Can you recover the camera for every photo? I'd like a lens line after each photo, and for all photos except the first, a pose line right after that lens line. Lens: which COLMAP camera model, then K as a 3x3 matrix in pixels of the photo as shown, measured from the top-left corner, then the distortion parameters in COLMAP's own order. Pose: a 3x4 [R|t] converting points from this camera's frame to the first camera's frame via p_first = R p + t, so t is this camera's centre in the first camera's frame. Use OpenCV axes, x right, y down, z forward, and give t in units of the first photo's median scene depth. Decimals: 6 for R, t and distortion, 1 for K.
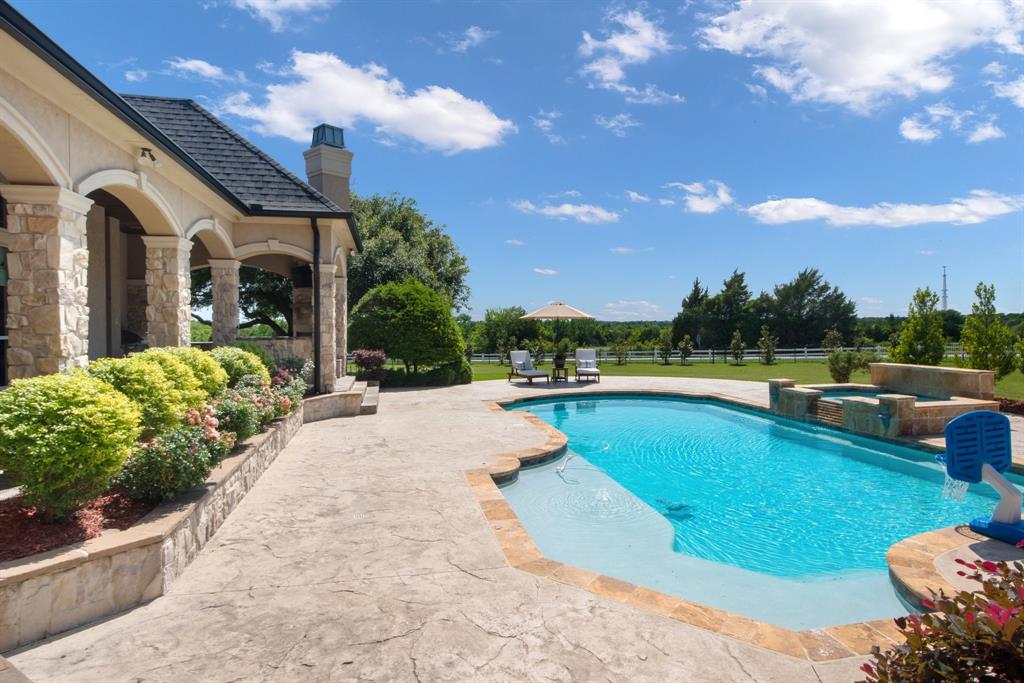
lens RADIAL K [[560.3, 0, 506.4], [0, 560.3, 335.3], [0, 0, 1]] dist [0.021117, -0.006599]
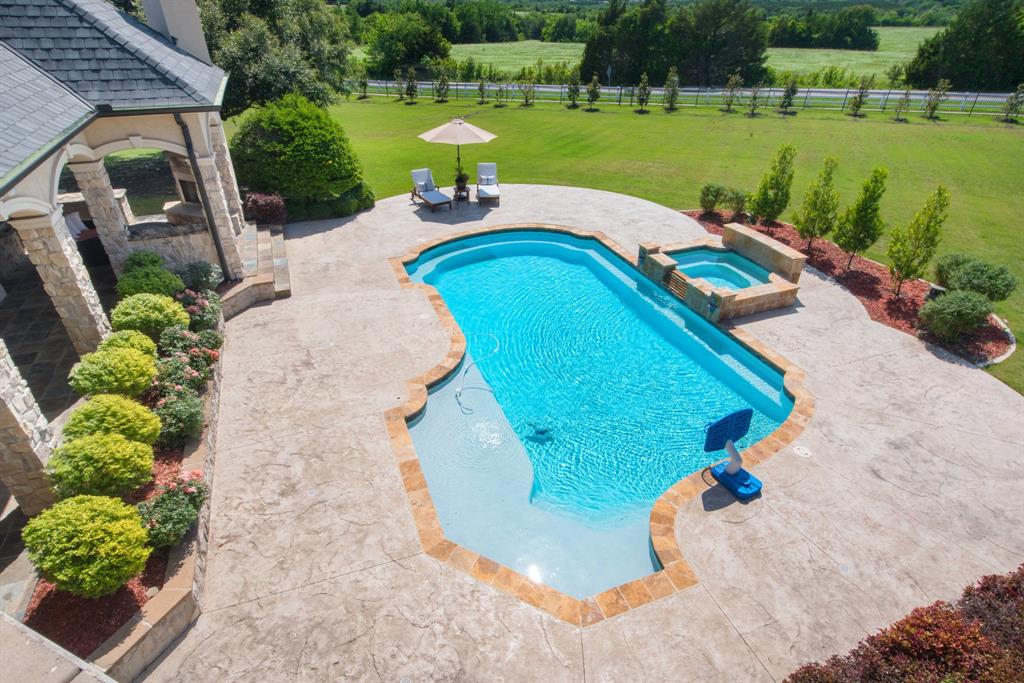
lens RADIAL K [[560.3, 0, 509.9], [0, 560.3, 332.2], [0, 0, 1]] dist [0.021117, -0.006599]
pose [[0.987009, -0.077556, 0.140710, 0.066973], [-0.005244, 0.859763, 0.510667, -0.866389], [-0.160582, -0.504770, 0.848186, -0.065367]]
